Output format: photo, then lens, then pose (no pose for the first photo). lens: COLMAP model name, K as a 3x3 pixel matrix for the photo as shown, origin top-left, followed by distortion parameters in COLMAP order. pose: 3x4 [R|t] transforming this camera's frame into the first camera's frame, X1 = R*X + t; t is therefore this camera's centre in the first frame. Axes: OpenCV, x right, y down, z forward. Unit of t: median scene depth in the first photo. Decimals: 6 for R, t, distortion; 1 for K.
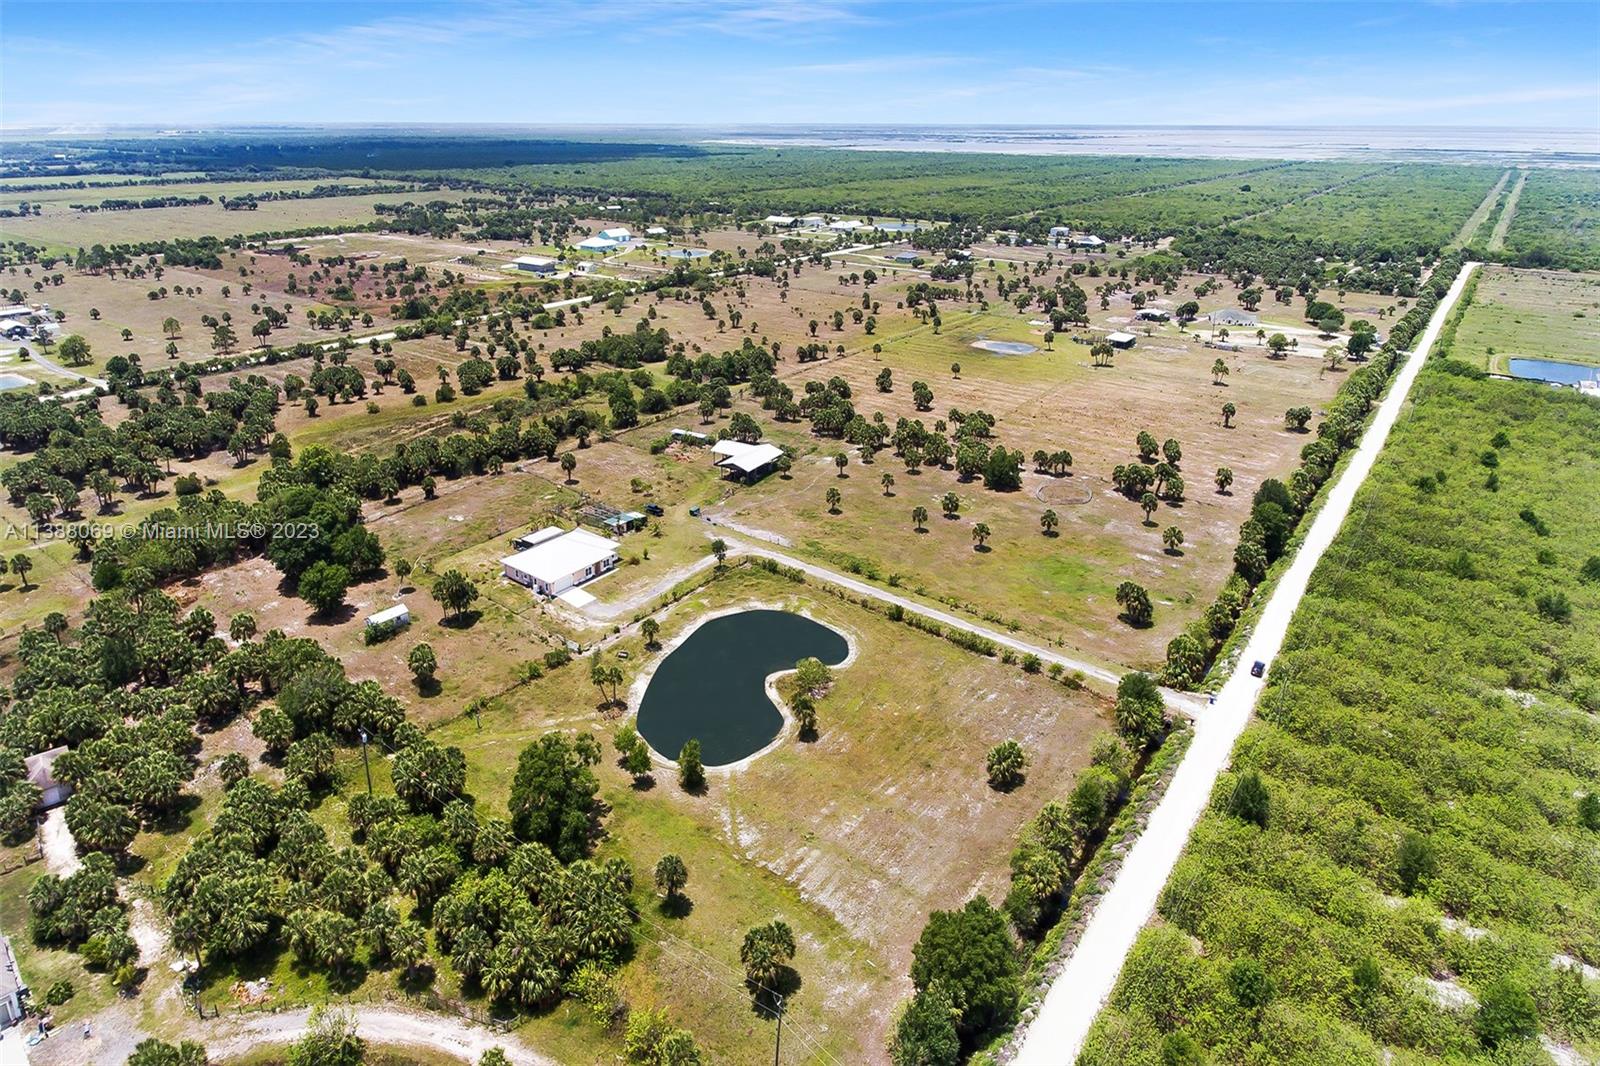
lens RADIAL K [[892.0, 0, 743.9], [0, 892.0, 495.4], [0, 0, 1]] dist [0.001697, 0.000266]
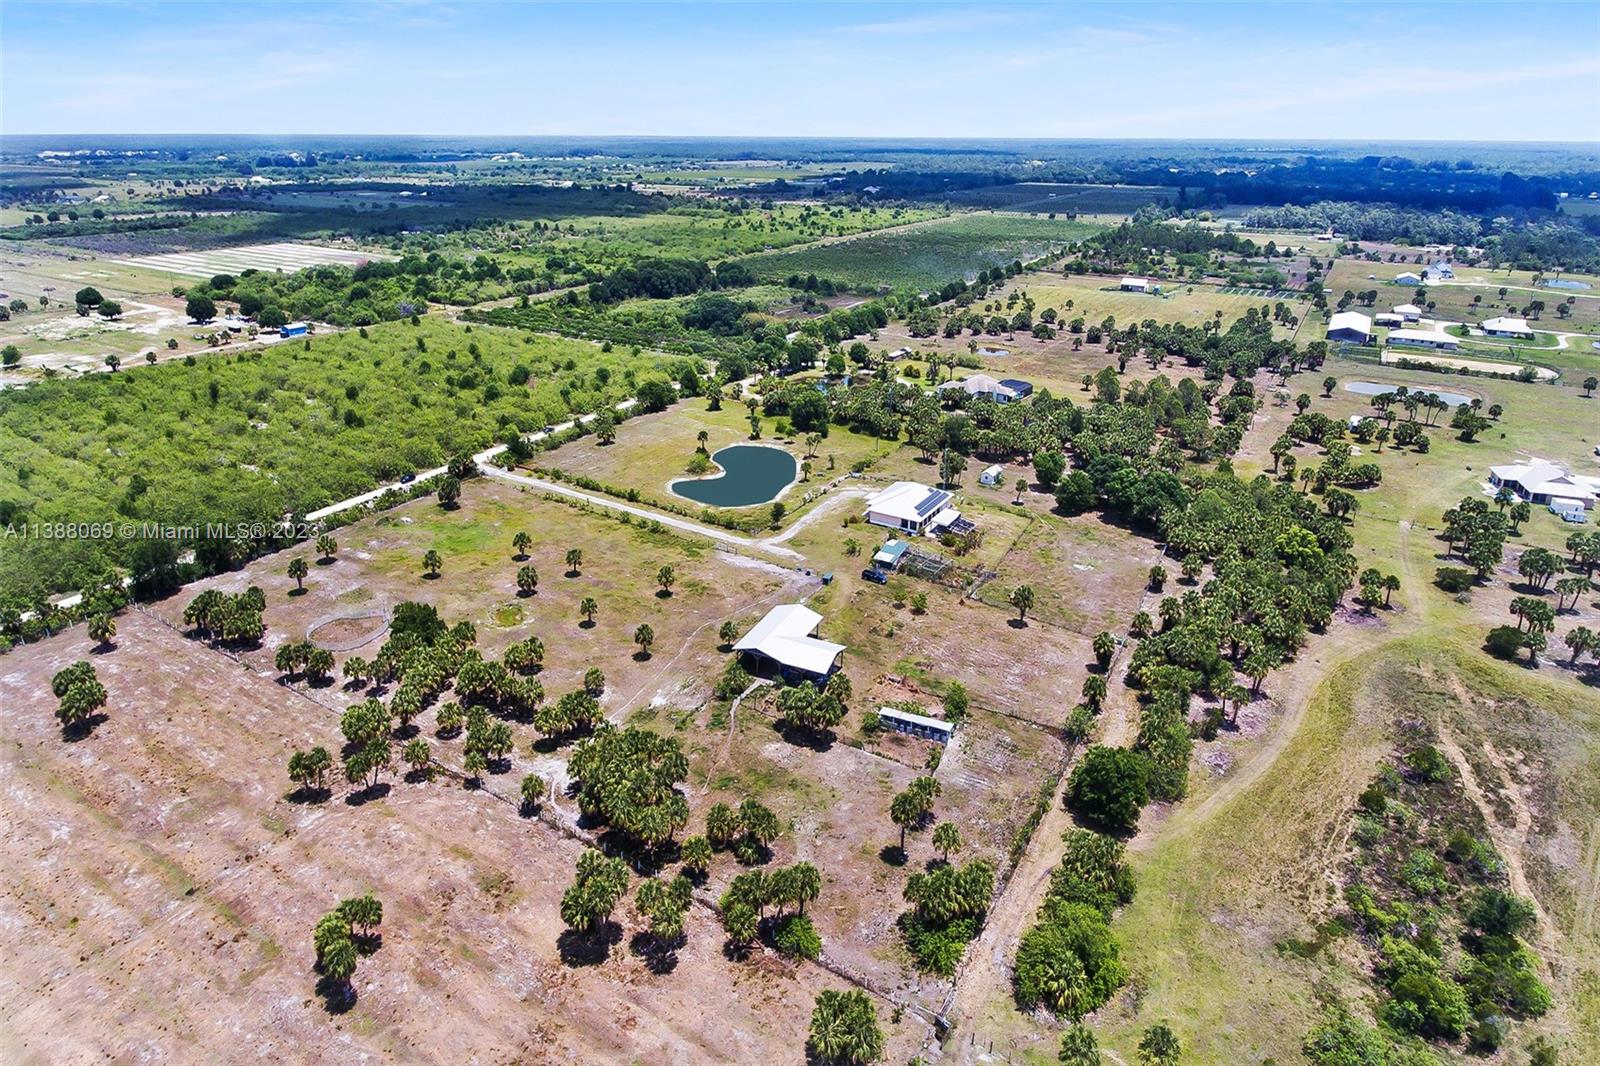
lens RADIAL K [[915.9, 0, 773.8], [0, 915.9, 532.0], [0, 0, 1]] dist [0.001767, 0.001054]
pose [[-0.991721, 0.044370, -0.120498, 0.095789], [-0.056997, 0.688785, 0.722722, -0.619152], [0.115065, 0.723607, -0.680554, 1.484814]]
